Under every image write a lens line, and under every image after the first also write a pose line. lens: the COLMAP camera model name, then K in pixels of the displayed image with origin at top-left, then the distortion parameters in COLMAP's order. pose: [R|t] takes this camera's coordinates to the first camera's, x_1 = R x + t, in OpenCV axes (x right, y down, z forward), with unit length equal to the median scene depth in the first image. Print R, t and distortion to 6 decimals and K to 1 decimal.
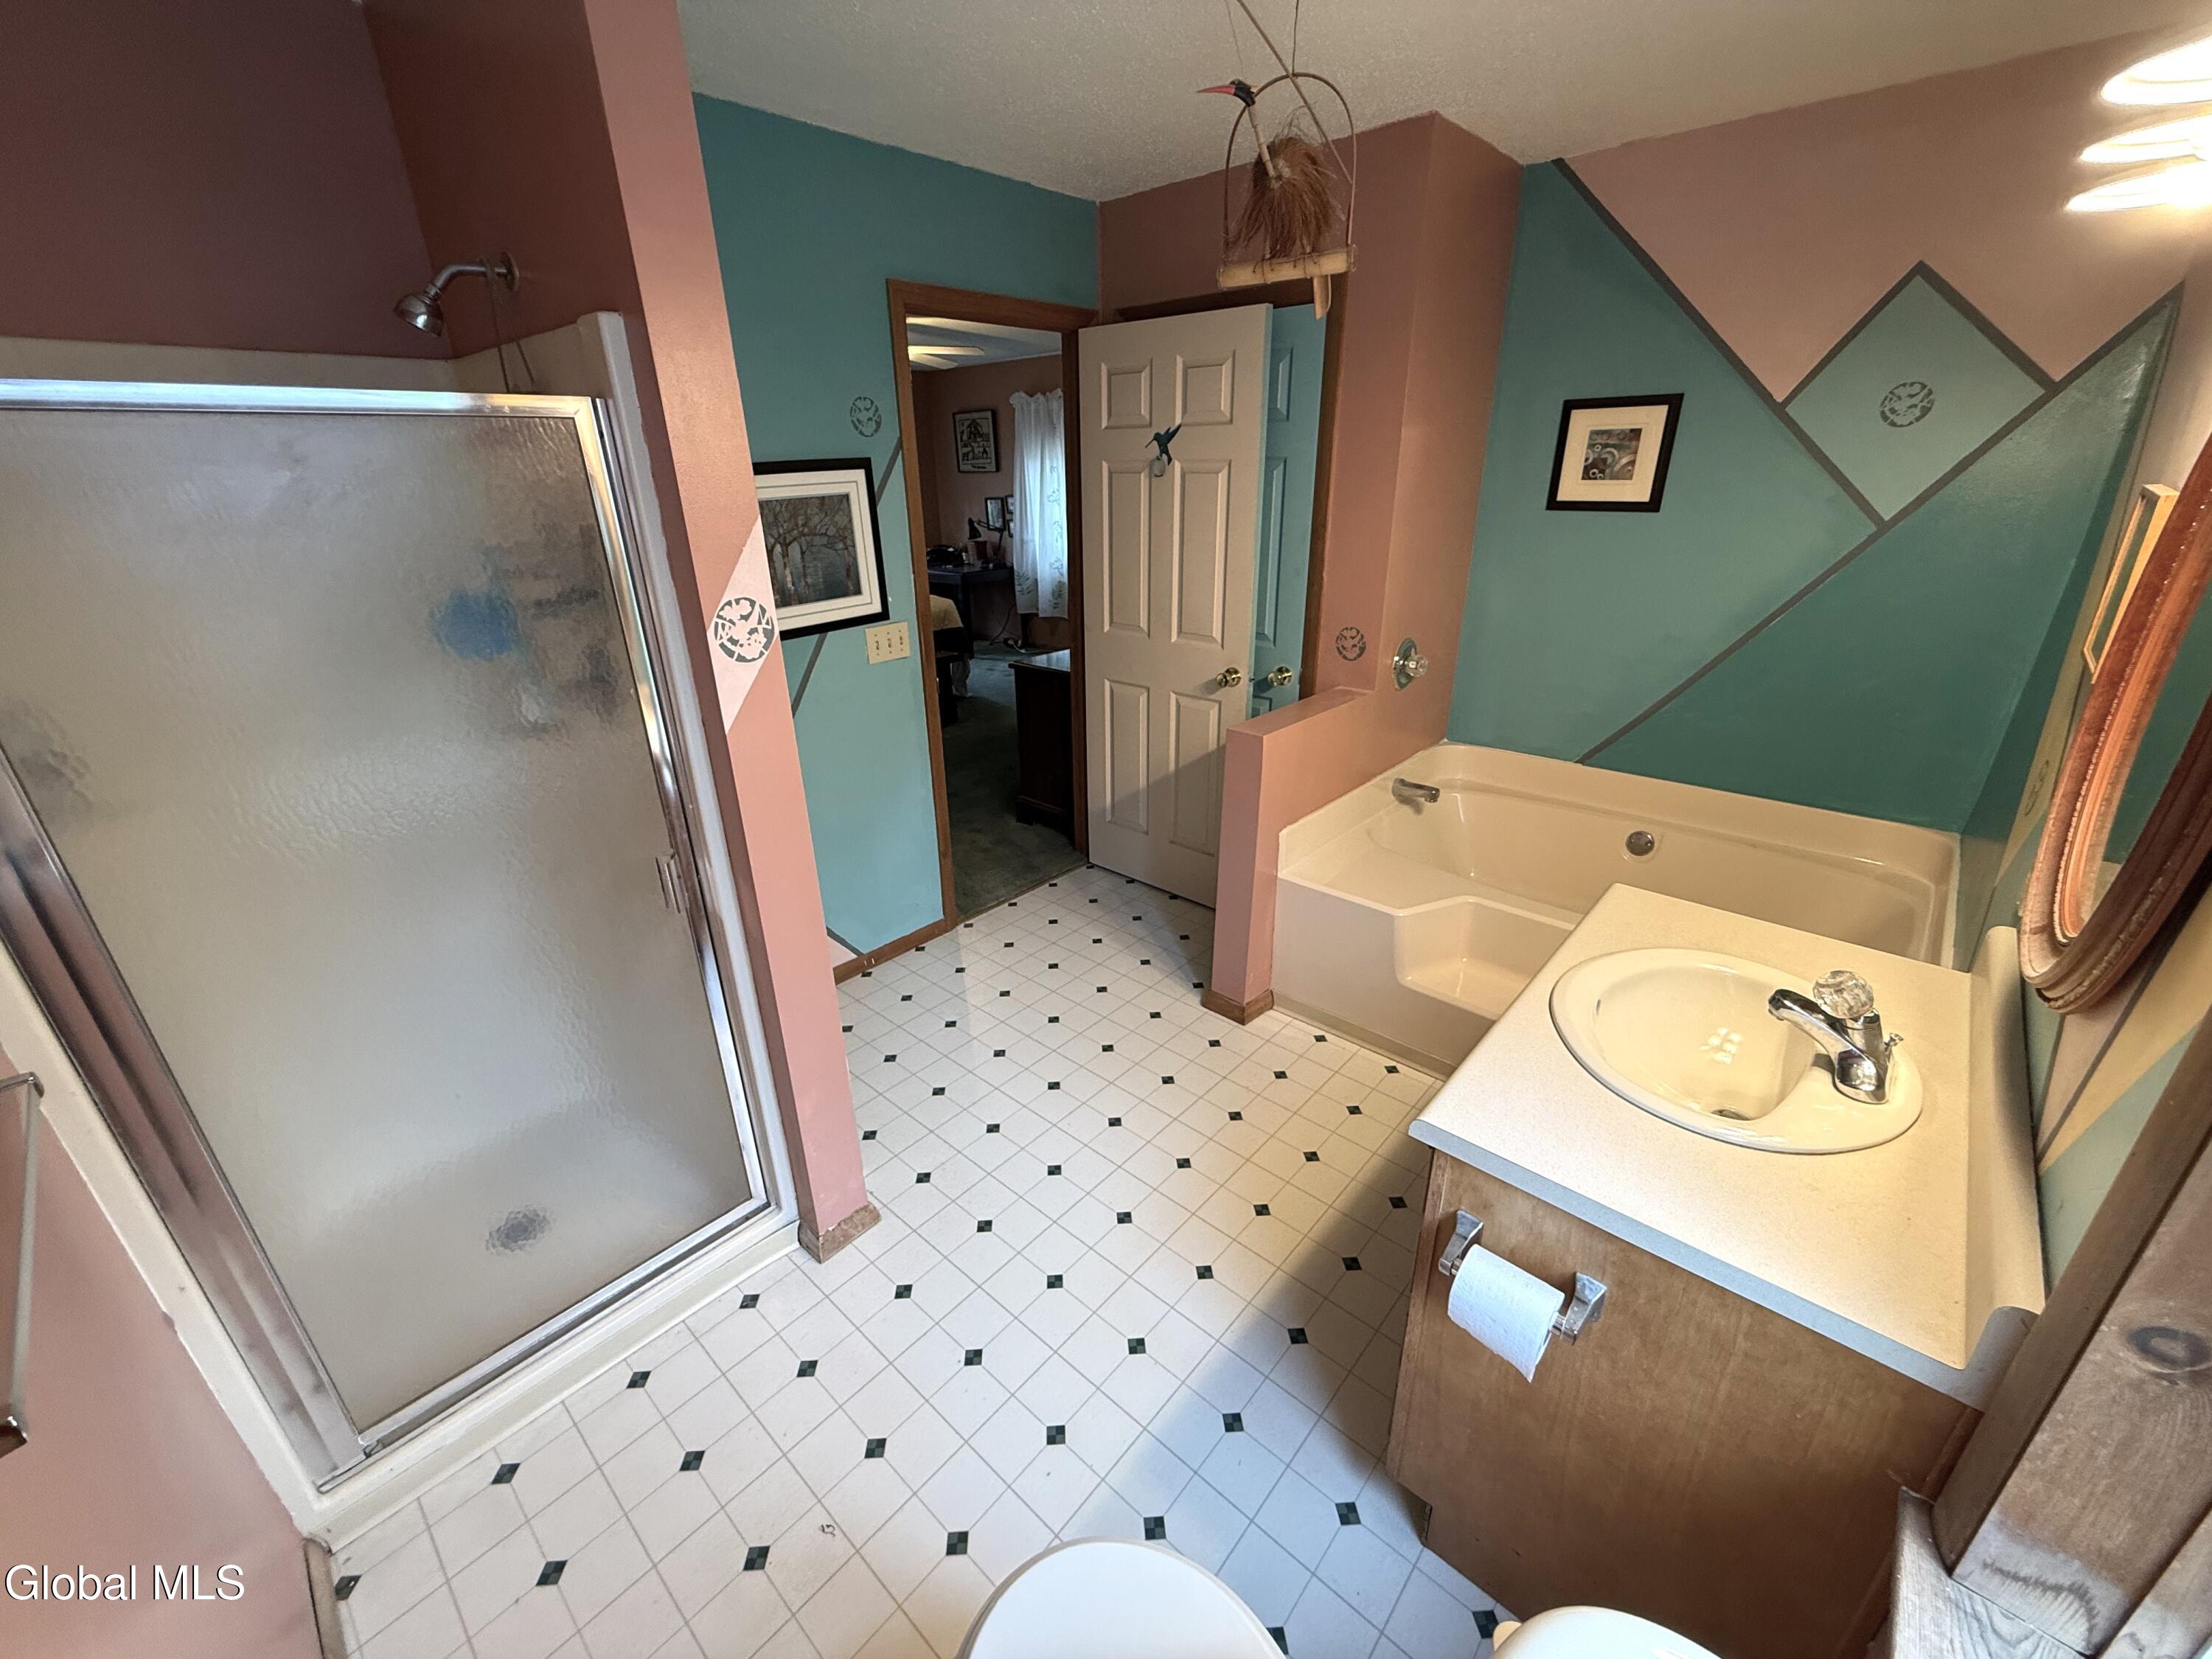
lens RADIAL K [[886.7, 0, 1108.7], [0, 886.7, 840.5], [0, 0, 1]] dist [-0.003991, 0.000494]
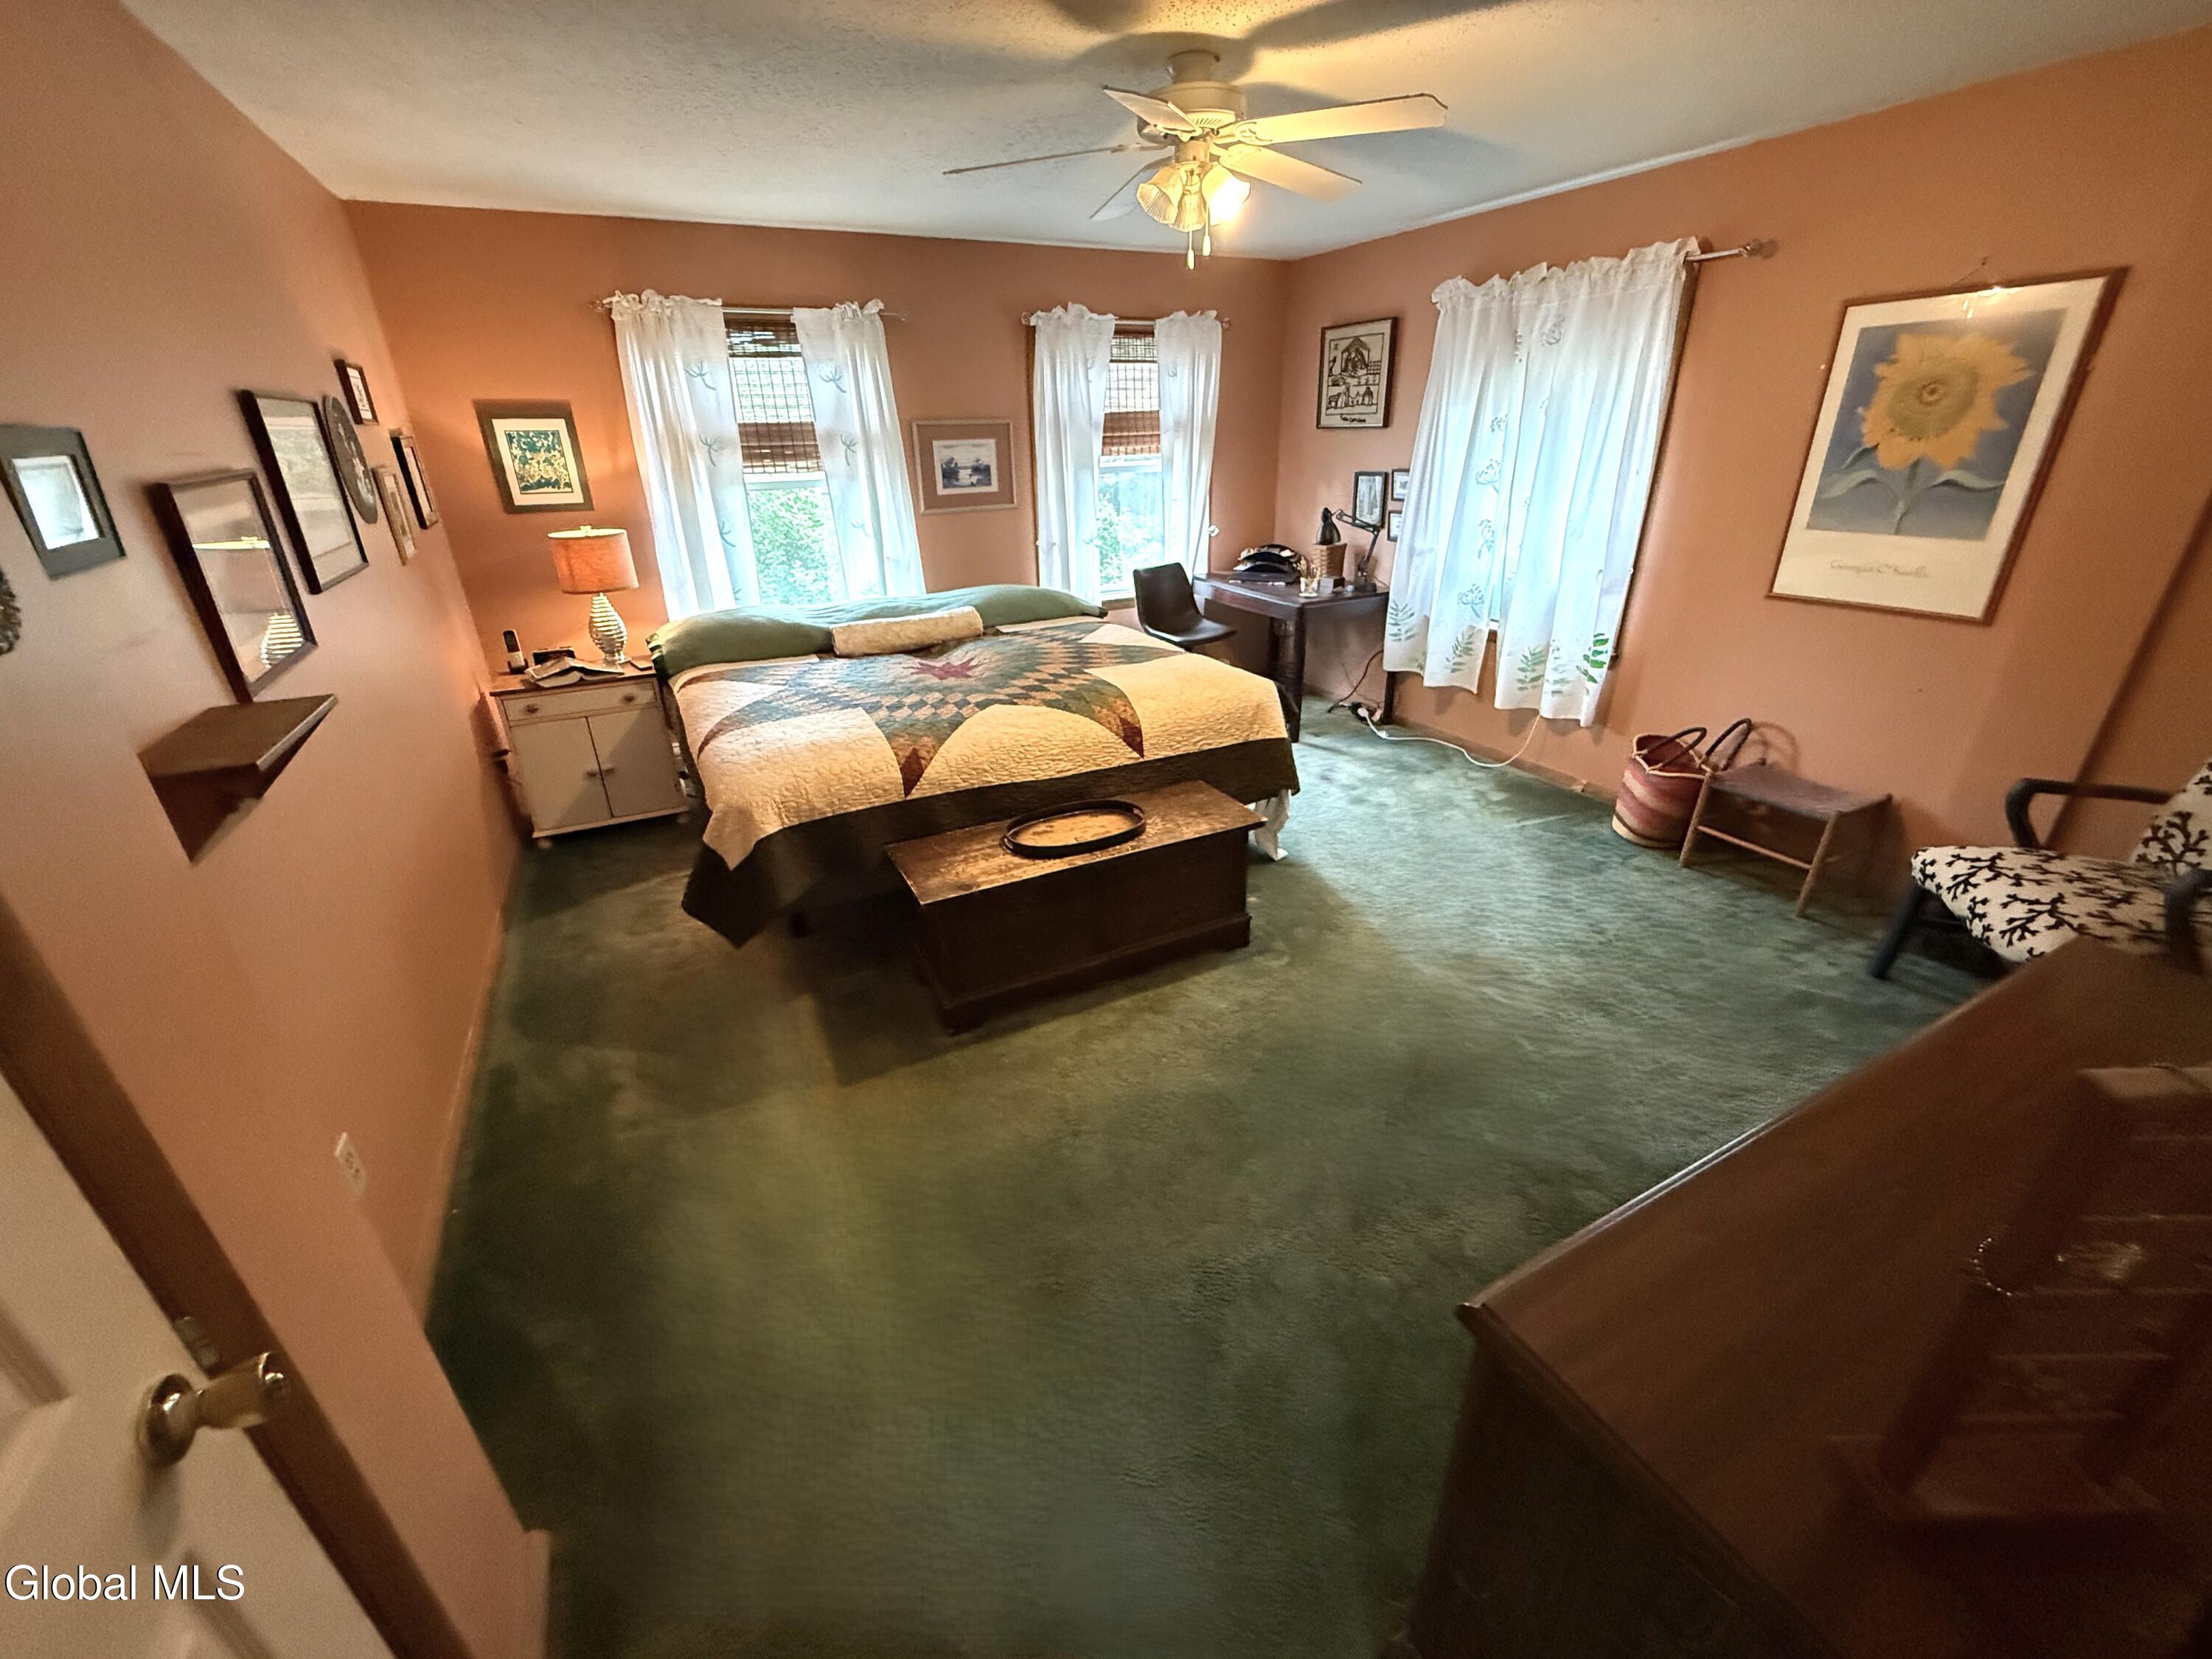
lens RADIAL K [[886.7, 0, 1099.4], [0, 886.7, 823.2], [0, 0, 1]] dist [-0.003991, 0.000494]
pose [[0.934460, 0.140650, -0.327113, -0.074209], [-0.132291, 0.990058, 0.047786, -0.162815], [0.330582, -0.001380, 0.943776, 0.390191]]
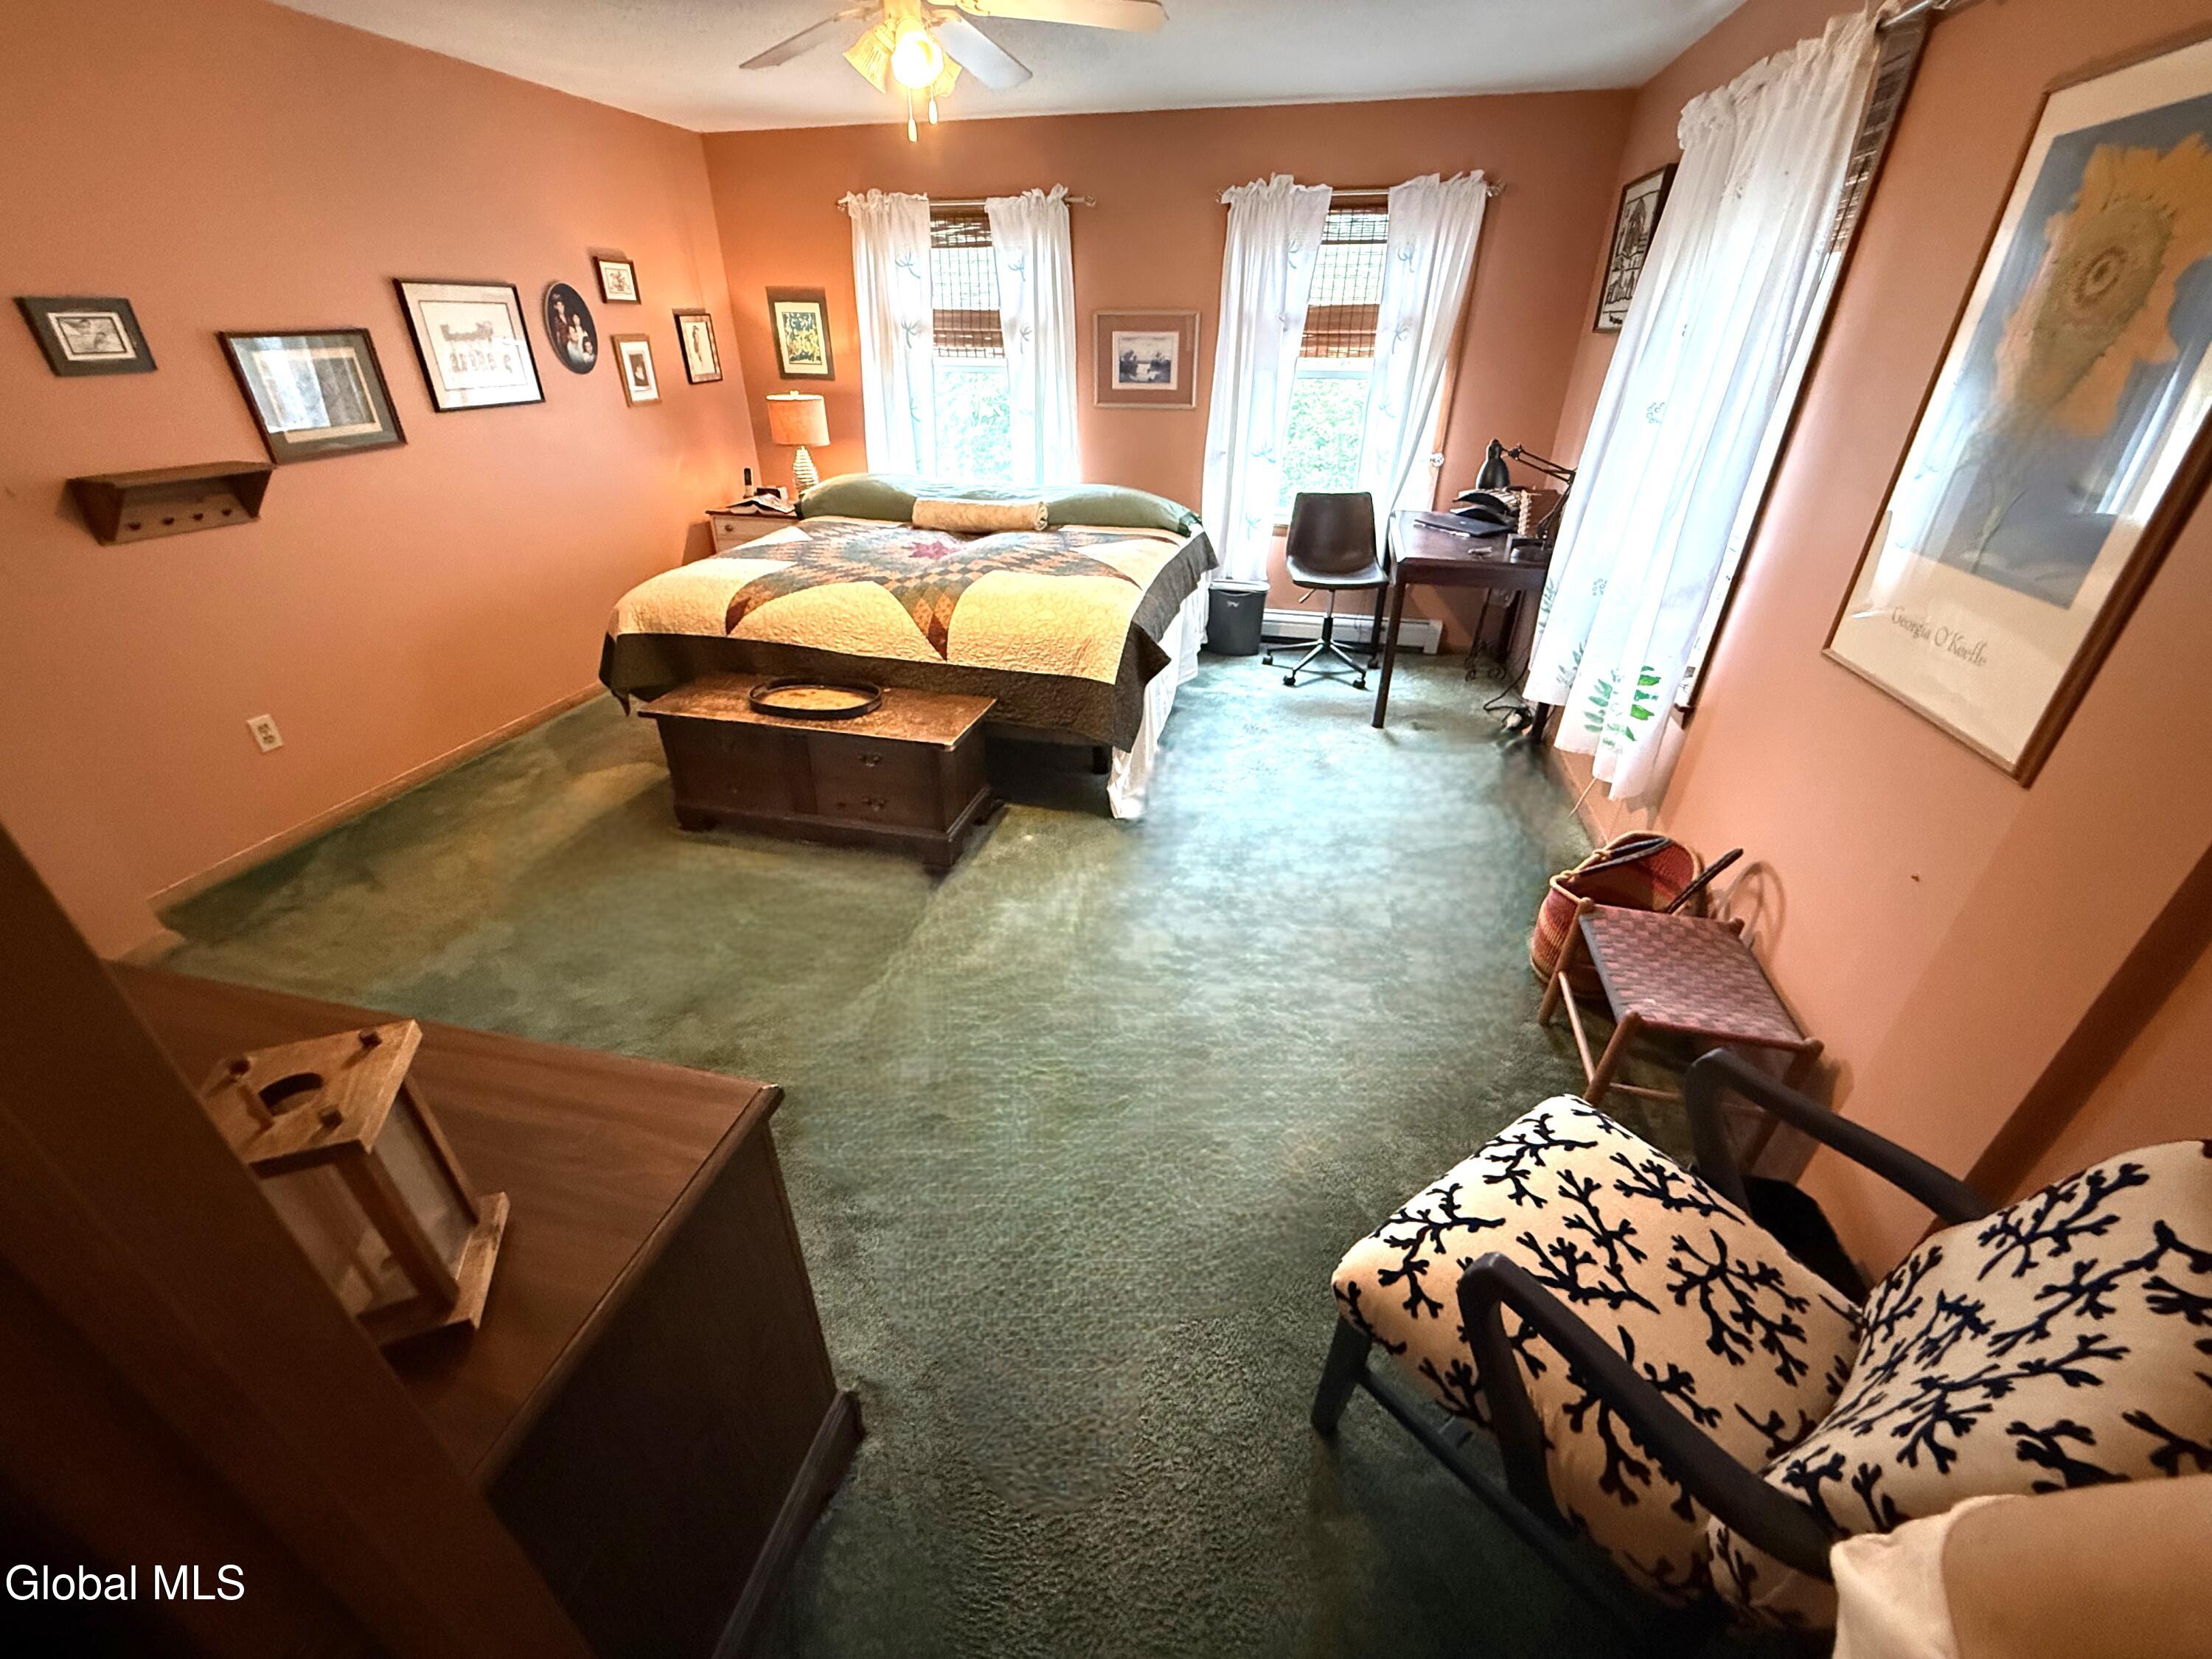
lens RADIAL K [[886.7, 0, 1109.1], [0, 886.7, 827.6], [0, 0, 1]] dist [-0.003991, 0.000494]
pose [[0.481125, 0.445196, -0.755195, 0.172917], [-0.353411, 0.886850, 0.297655, -0.250437], [0.802259, 0.123685, 0.584023, 0.596493]]
